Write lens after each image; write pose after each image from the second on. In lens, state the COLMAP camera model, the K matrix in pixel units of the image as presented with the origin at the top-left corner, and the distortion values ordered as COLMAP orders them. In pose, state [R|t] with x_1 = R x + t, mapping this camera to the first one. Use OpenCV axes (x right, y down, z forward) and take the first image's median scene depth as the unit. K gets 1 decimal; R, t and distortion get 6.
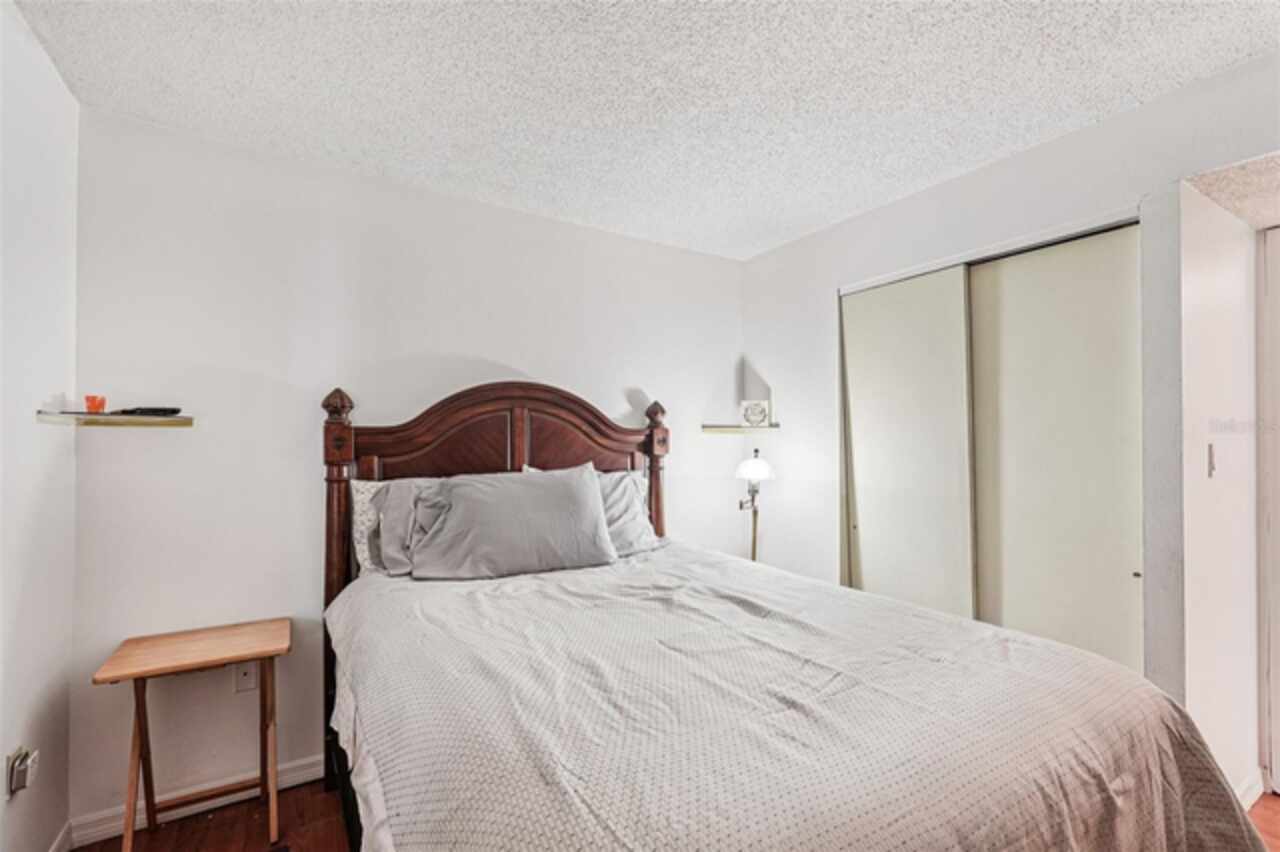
lens RADIAL K [[579.5, 0, 641.1], [0, 579.5, 442.0], [0, 0, 1]] dist [-0.003224, 0.000149]
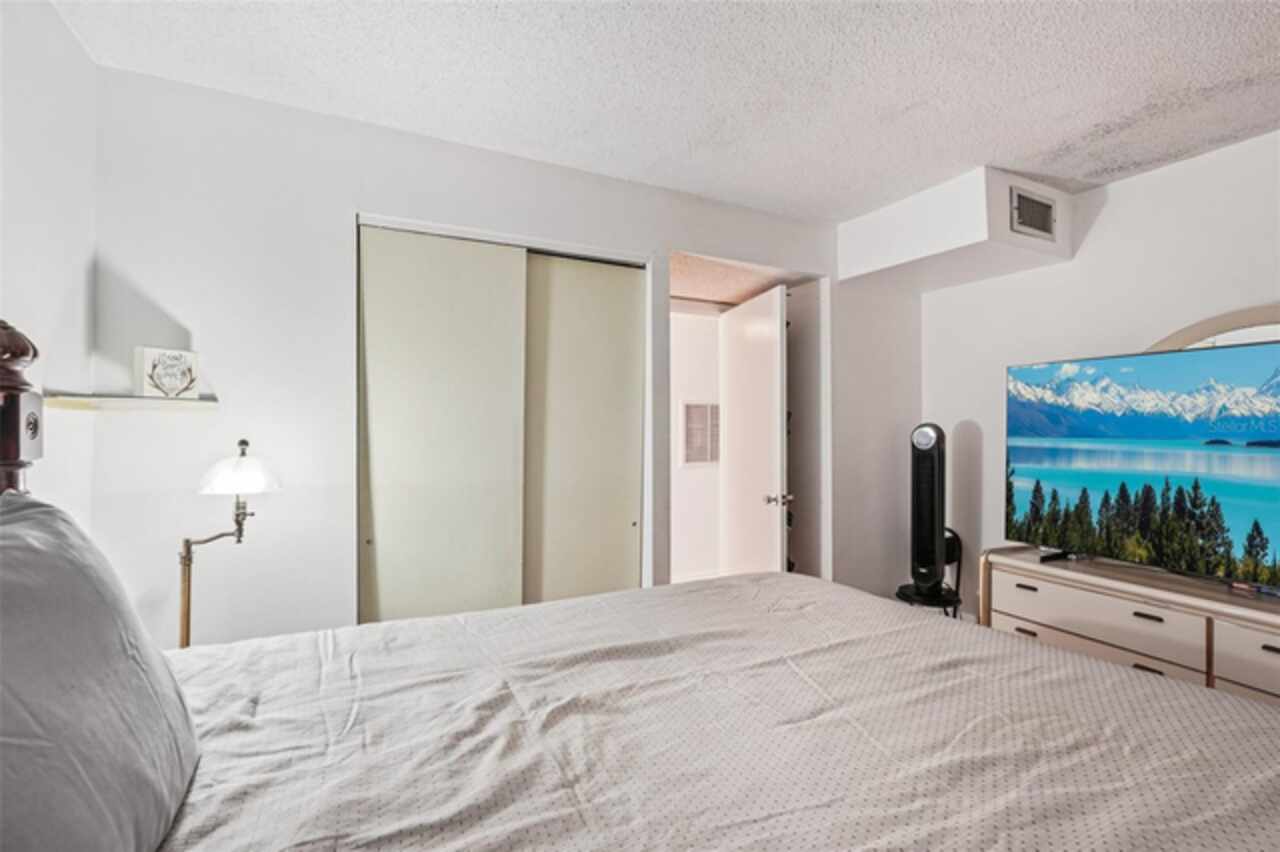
lens RADIAL K [[584.6, 0, 640.0], [0, 584.6, 426.0], [0, 0, 1]] dist [-0.003651, 0.000239]
pose [[0.069927, 0.001114, 0.997552, -0.480754], [0.001644, 0.999998, -0.001232, -0.000294], [-0.997551, 0.001726, 0.069925, 0.820554]]
